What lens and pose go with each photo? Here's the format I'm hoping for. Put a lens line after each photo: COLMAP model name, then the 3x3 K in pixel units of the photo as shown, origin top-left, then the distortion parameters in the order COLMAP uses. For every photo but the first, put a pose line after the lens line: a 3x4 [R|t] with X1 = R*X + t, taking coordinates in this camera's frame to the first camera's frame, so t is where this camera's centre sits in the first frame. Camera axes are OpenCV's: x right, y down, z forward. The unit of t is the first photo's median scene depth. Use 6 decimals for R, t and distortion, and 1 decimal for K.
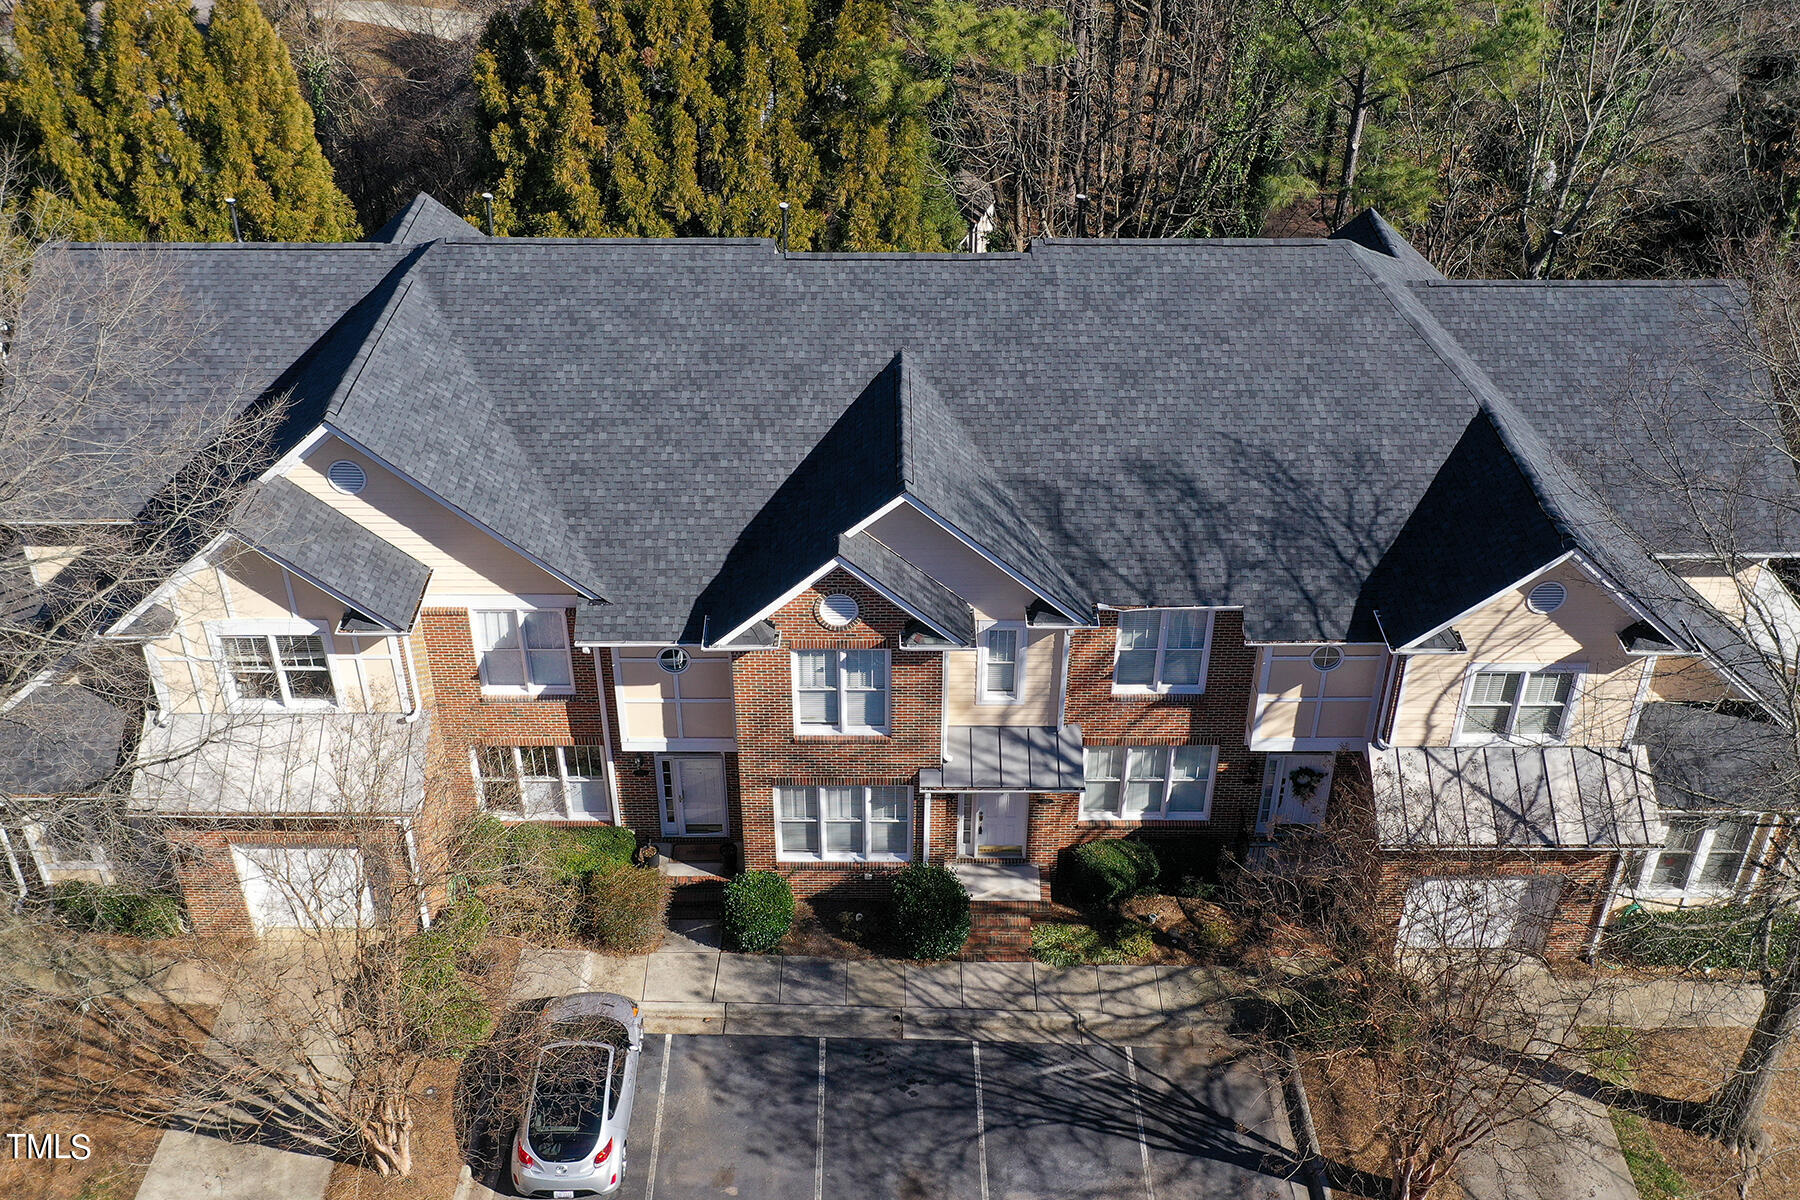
lens RADIAL K [[1712.4, 0, 897.5], [0, 1712.4, 603.7], [0, 0, 1]] dist [0.055904, 0.000000]
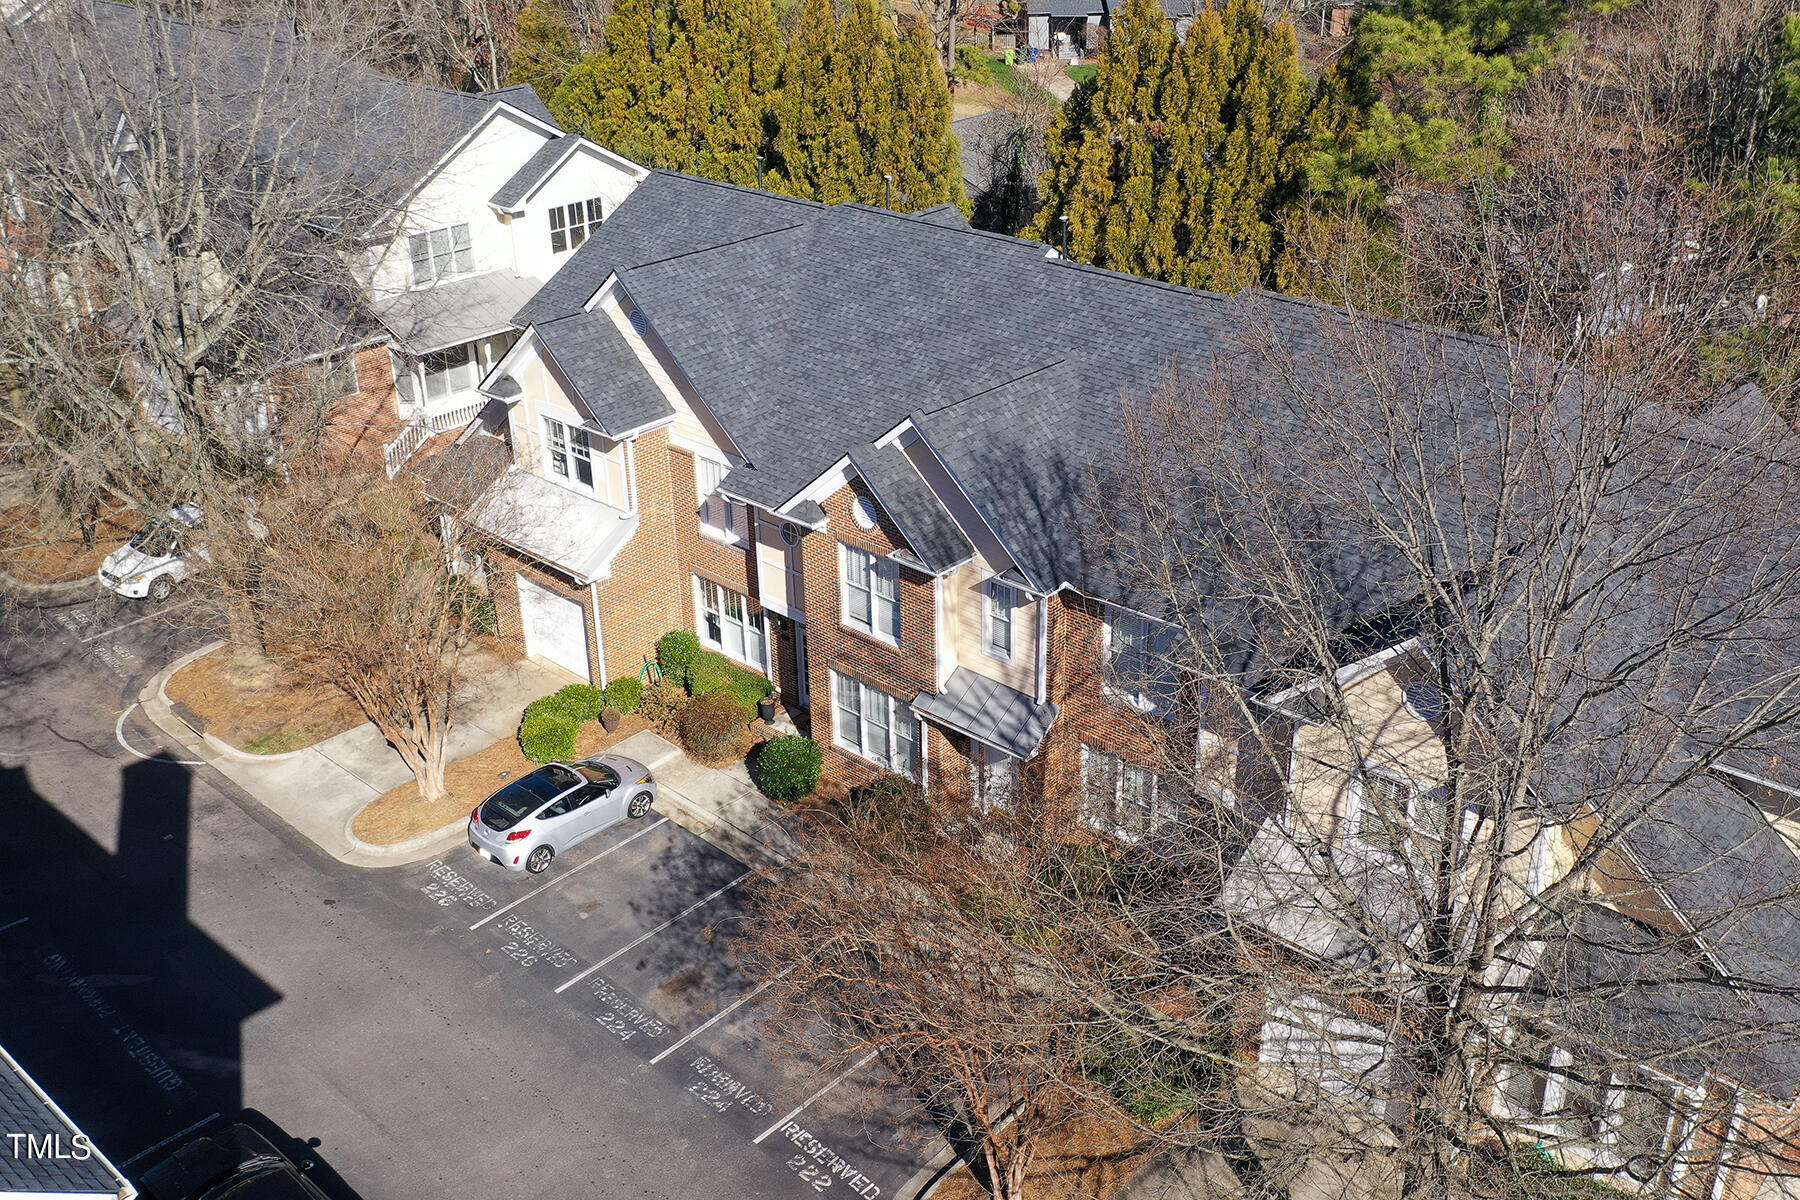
lens RADIAL K [[1712.4, 0, 908.6], [0, 1712.4, 596.9], [0, 0, 1]] dist [0.055904, 0.000000]
pose [[0.744664, 0.295558, -0.598433, 0.662082], [-0.372286, 0.928105, -0.004877, 0.049227], [0.553967, 0.226420, 0.801158, 0.090338]]
